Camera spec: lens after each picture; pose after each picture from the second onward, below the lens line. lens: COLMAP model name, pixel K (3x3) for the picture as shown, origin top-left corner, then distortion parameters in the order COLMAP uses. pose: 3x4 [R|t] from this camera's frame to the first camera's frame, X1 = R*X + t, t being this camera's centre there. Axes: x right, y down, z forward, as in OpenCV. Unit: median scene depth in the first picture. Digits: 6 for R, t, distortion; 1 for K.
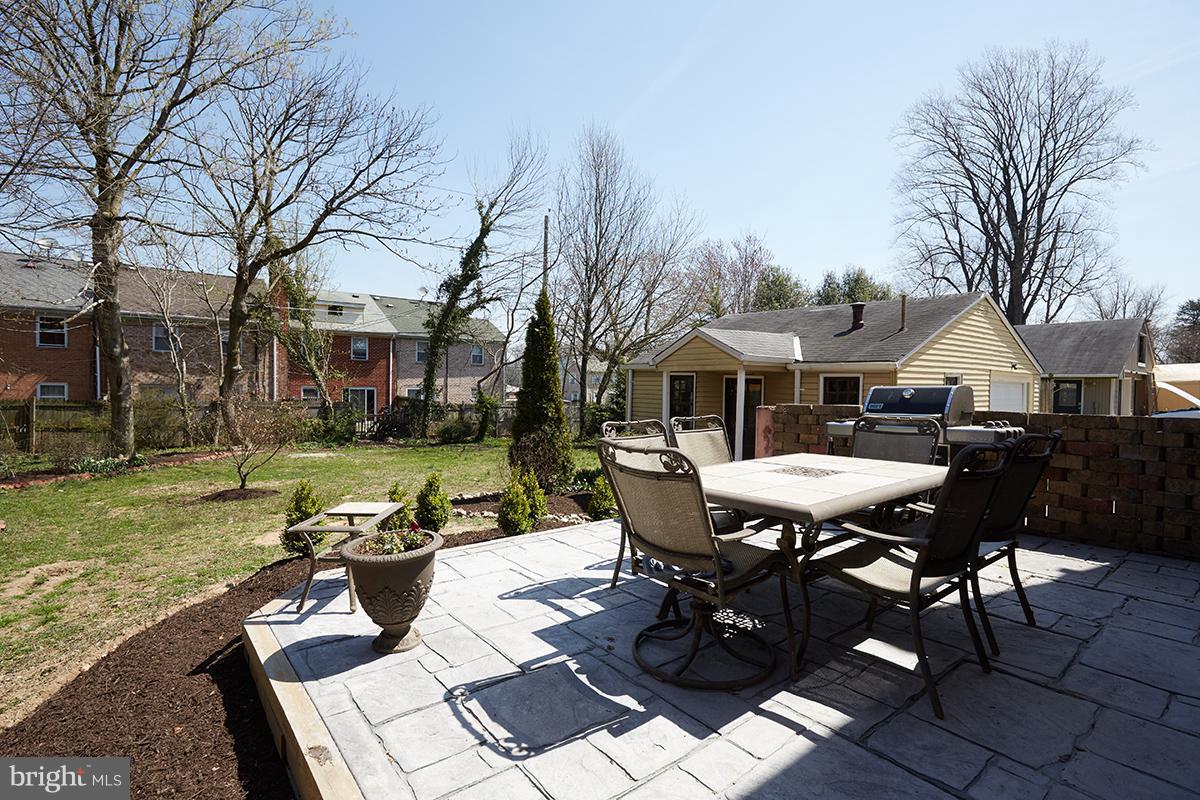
lens RADIAL K [[593.2, 0, 605.2], [0, 593.2, 400.4], [0, 0, 1]] dist [-0.002415, 0.000527]
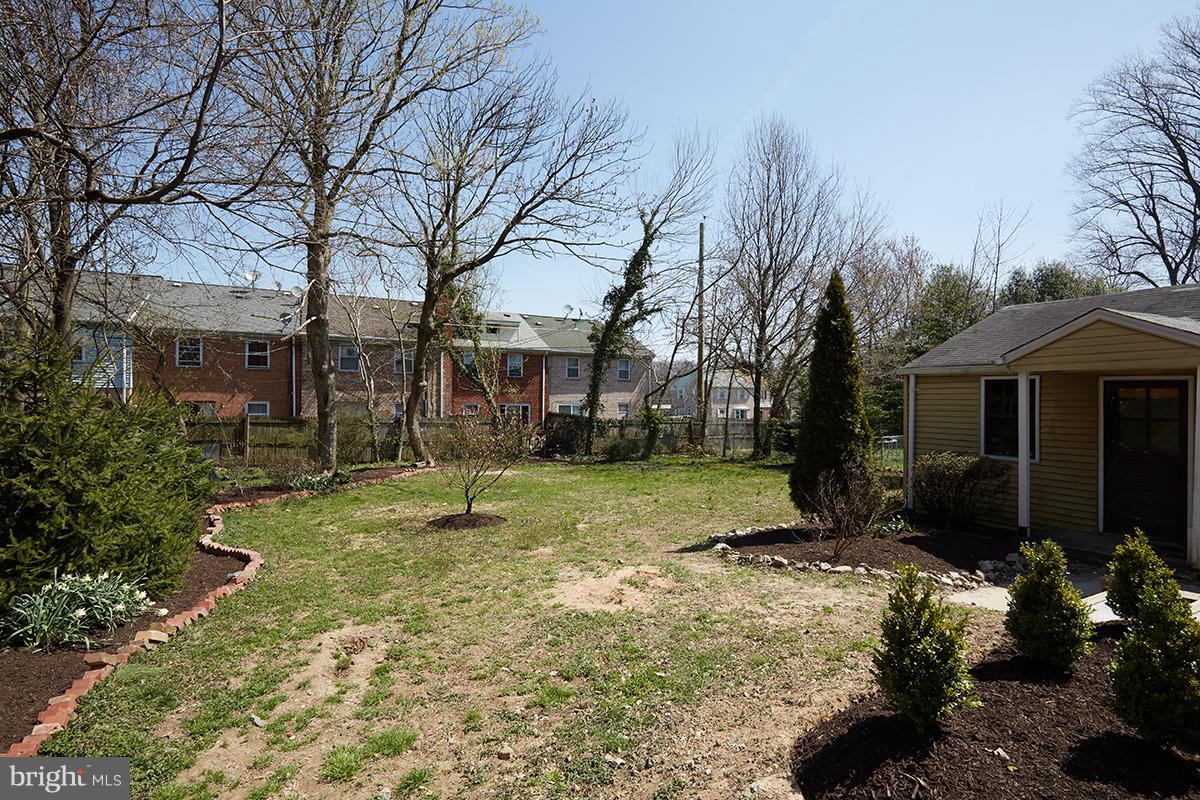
lens RADIAL K [[578.1, 0, 600.0], [0, 578.1, 400.0], [0, 0, 1]] dist [0.002484, 0.000473]
pose [[0.981275, -0.010196, -0.192343, -0.110399], [0.004628, 0.999558, -0.029376, 0.001666], [0.192557, 0.027936, 0.980888, 0.078552]]
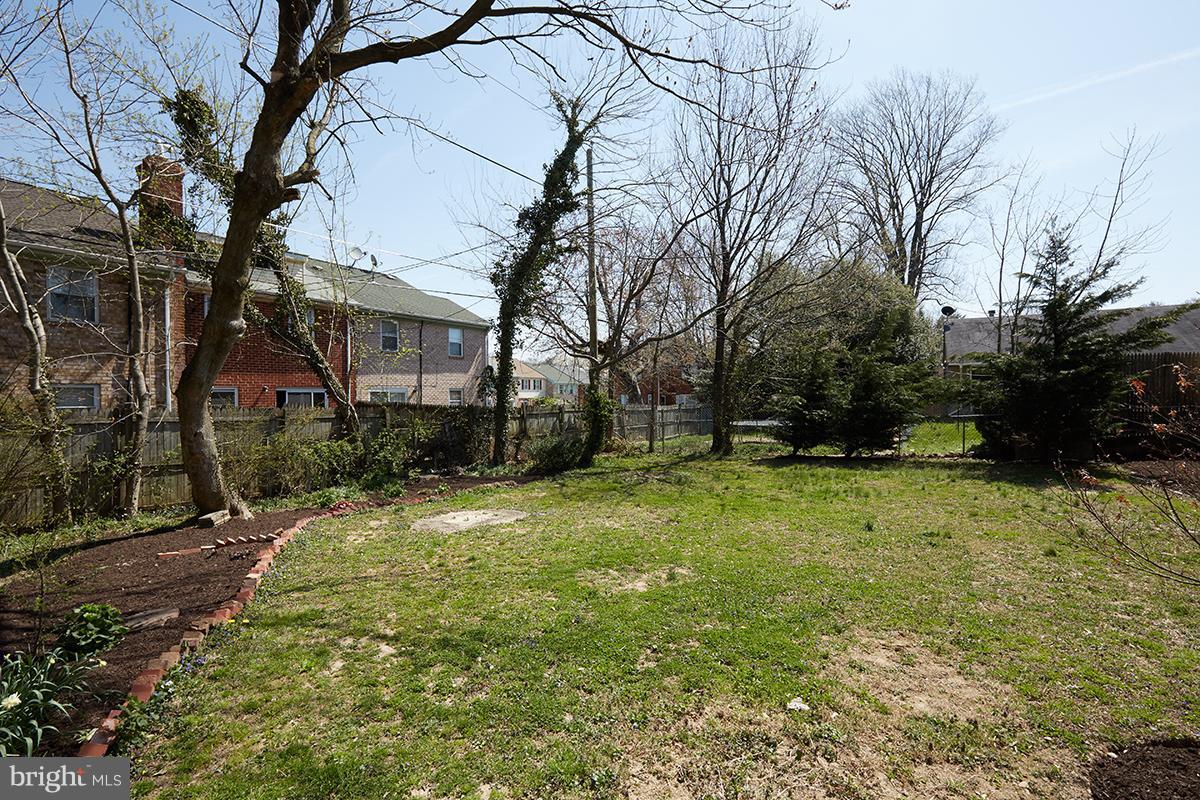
lens RADIAL K [[568.8, 0, 601.4], [0, 568.8, 396.0], [0, 0, 1]] dist [0.002688, 0.000746]
pose [[0.946675, -0.015850, 0.321800, -0.409366], [0.022874, 0.999575, -0.018057, 0.005381], [-0.321377, 0.024455, 0.946635, 0.439393]]
